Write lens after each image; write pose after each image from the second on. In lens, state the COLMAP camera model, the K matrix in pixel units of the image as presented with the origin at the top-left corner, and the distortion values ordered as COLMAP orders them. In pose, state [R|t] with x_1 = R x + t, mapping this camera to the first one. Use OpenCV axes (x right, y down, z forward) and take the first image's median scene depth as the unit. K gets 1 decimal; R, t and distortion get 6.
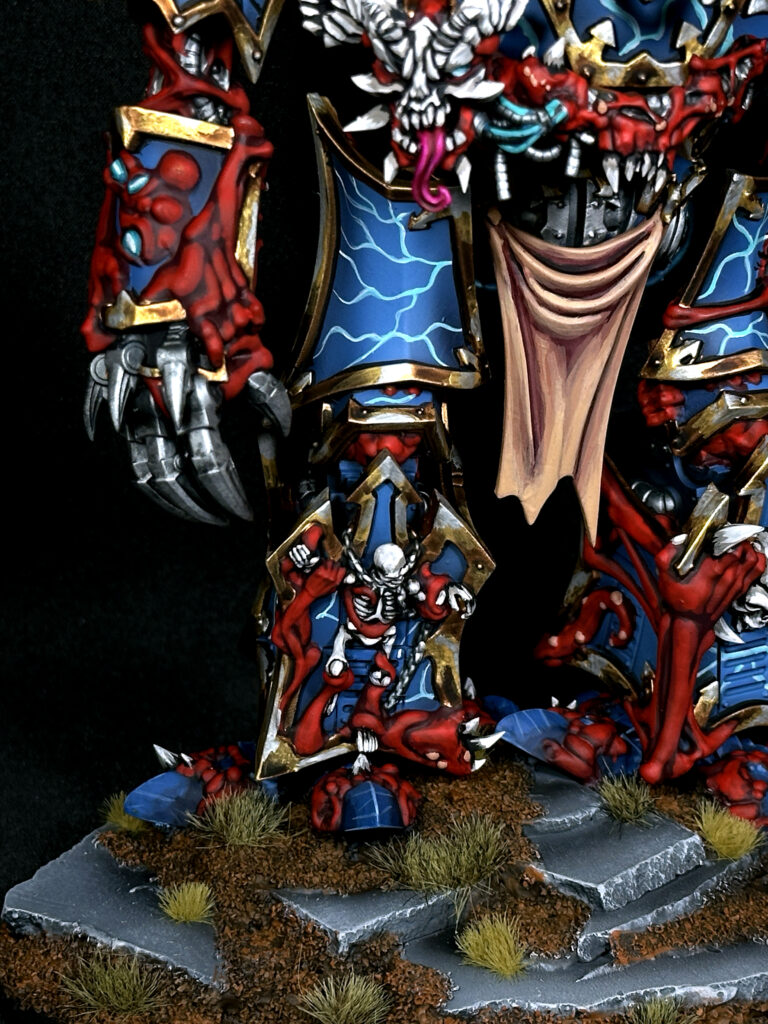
lens RADIAL K [[2708.9, 0, 374.9], [0, 2708.9, 513.8], [0, 0, 1]] dist [0.167076, 0.000000]
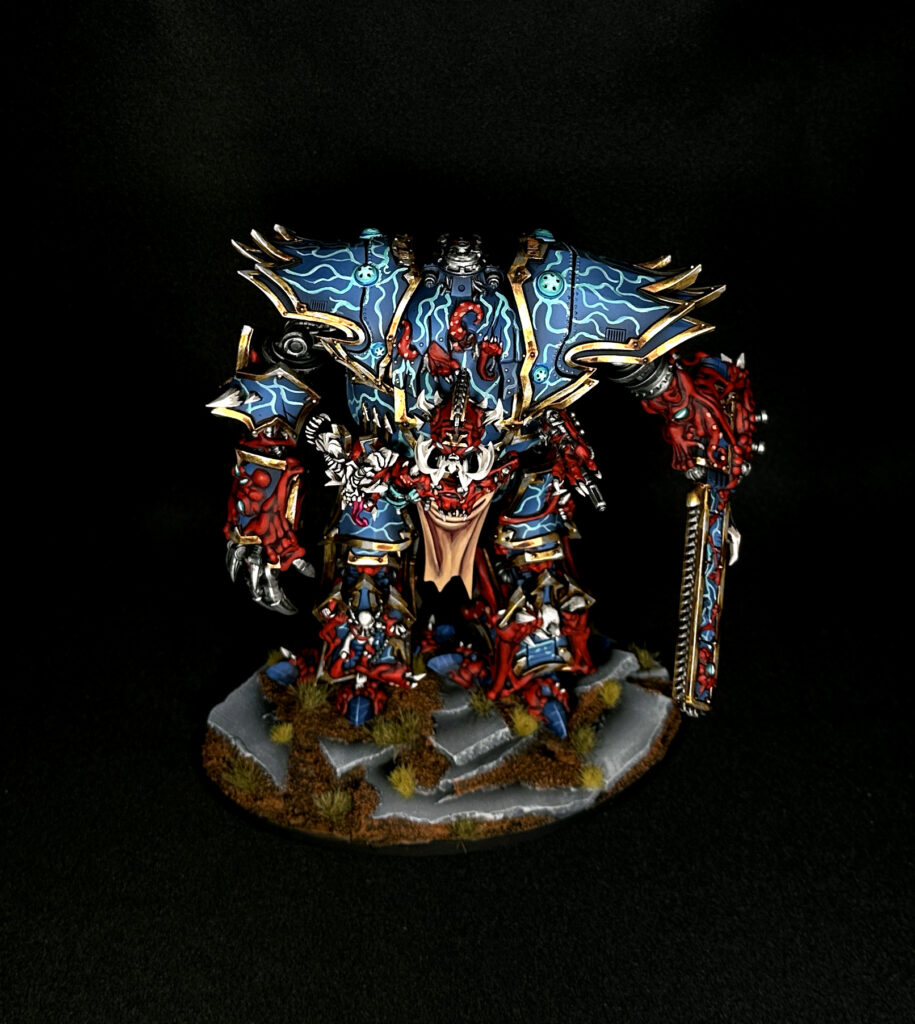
lens RADIAL K [[1578.5, 0, 480.2], [0, 1578.5, 356.4], [0, 0, 1]] dist [0.153370, 0.000000]
pose [[0.986001, 0.089177, -0.140890, 0.265399], [-0.047526, 0.960219, 0.275172, -0.558783], [0.159824, -0.264624, 0.951015, -0.174435]]
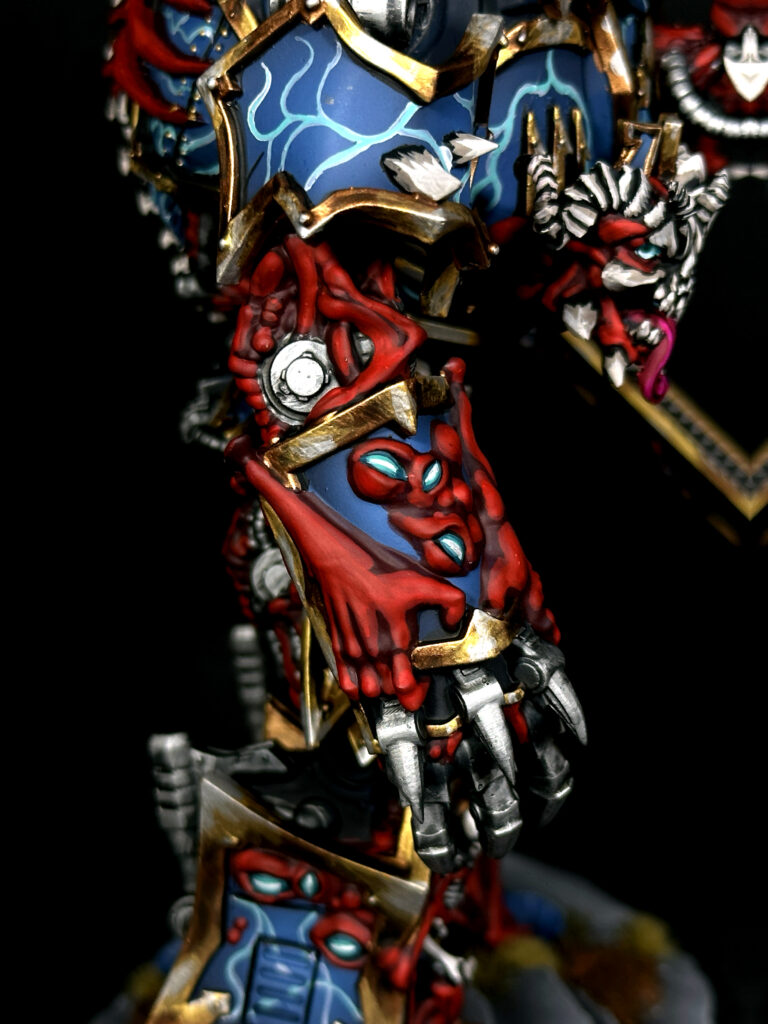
lens RADIAL K [[2146.9, 0, 385.9], [0, 2146.9, 508.9], [0, 0, 1]] dist [0.167471, 0.000000]
pose [[0.327647, -0.268324, 0.905897, -0.603193], [0.284057, 0.942439, 0.176409, -0.209654], [-0.901088, 0.199527, 0.385007, 0.743607]]
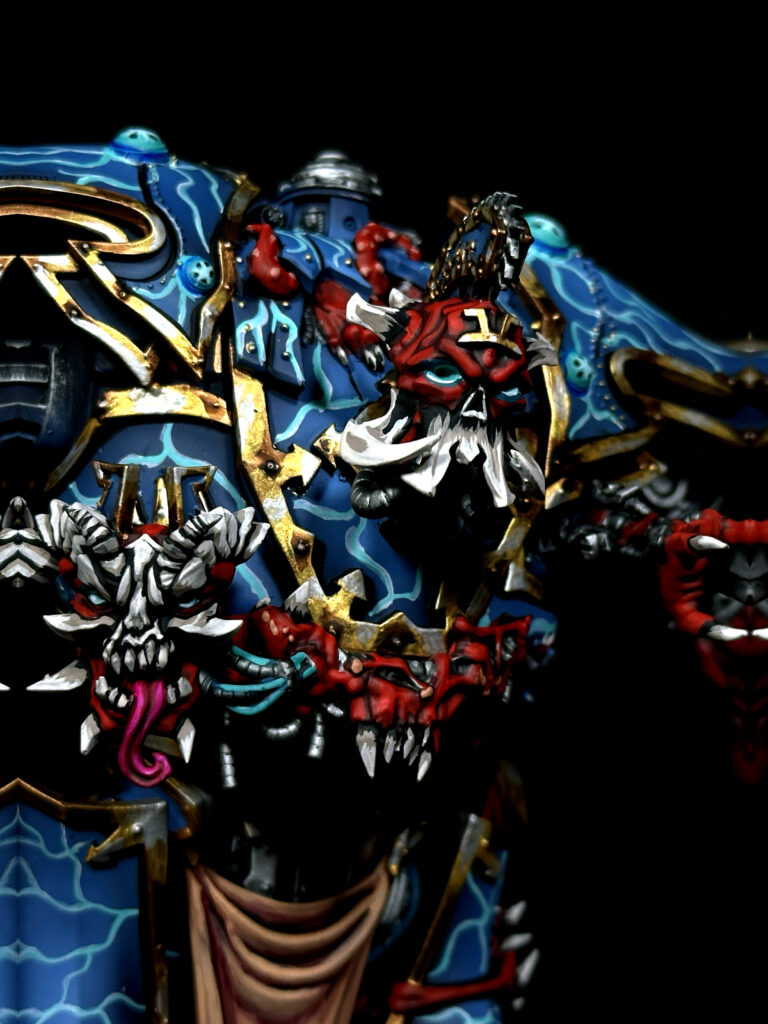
lens RADIAL K [[2146.9, 0, 392.8], [0, 2146.9, 520.6], [0, 0, 1]] dist [0.167471, 0.000000]
pose [[0.970895, 0.051776, 0.233842, -0.051960], [0.055976, 0.900259, -0.431741, 0.079479], [-0.232872, 0.432265, 0.871159, 0.387305]]
